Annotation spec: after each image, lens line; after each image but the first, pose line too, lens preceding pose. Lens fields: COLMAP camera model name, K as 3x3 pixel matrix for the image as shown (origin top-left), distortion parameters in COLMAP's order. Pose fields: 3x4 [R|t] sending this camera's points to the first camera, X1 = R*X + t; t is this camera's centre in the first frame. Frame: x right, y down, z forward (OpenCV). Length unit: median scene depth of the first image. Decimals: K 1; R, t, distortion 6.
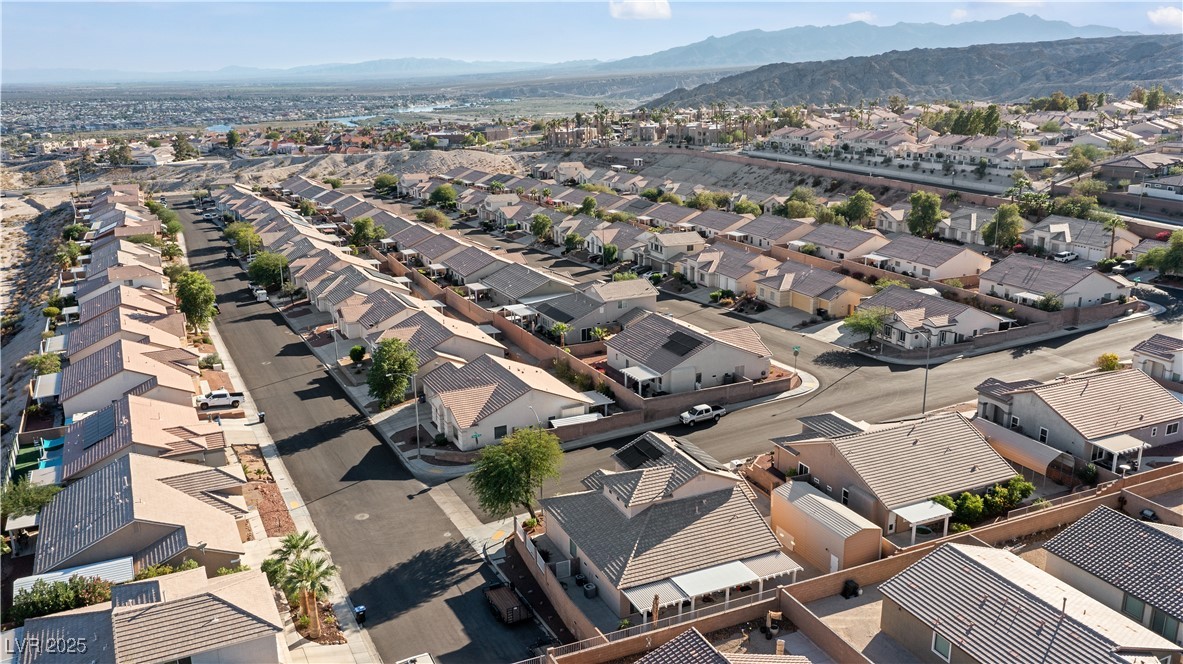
lens RADIAL K [[934.4, 0, 593.1], [0, 934.4, 337.5], [0, 0, 1]] dist [-0.018257, 0.004186]
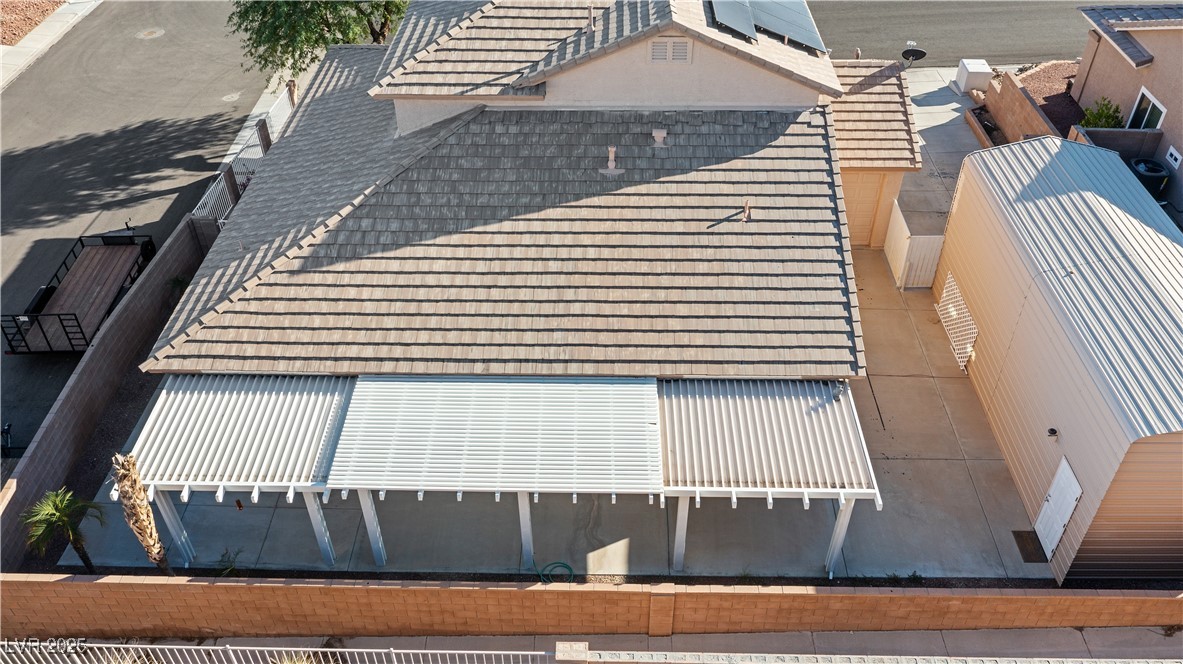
lens RADIAL K [[934.4, 0, 597.0], [0, 934.4, 331.5], [0, 0, 1]] dist [-0.018257, 0.004186]
pose [[0.900673, 0.279349, -0.332796, 0.134701], [-0.119606, 0.895740, 0.428186, 0.070297], [0.417712, -0.345851, 0.840181, 0.468489]]
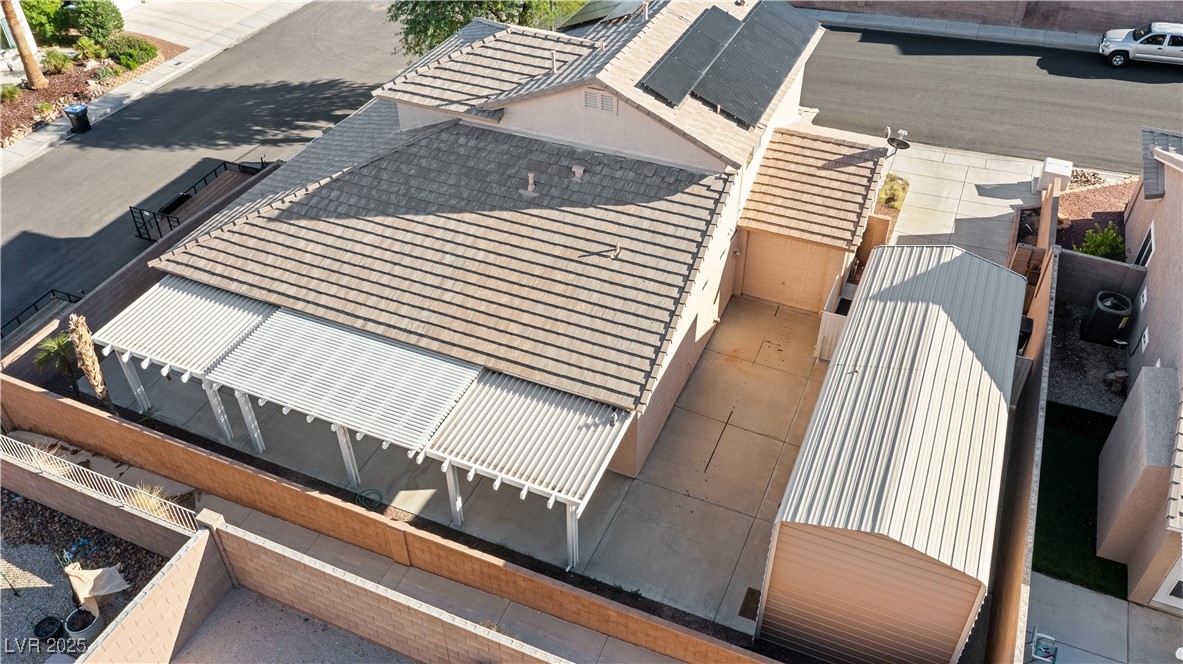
lens RADIAL K [[934.4, 0, 588.3], [0, 934.4, 332.0], [0, 0, 1]] dist [-0.018257, 0.004186]
pose [[0.668083, 0.479723, -0.568798, 0.211880], [-0.203336, 0.853032, 0.480616, 0.042136], [0.715765, -0.205434, 0.667441, 0.492453]]
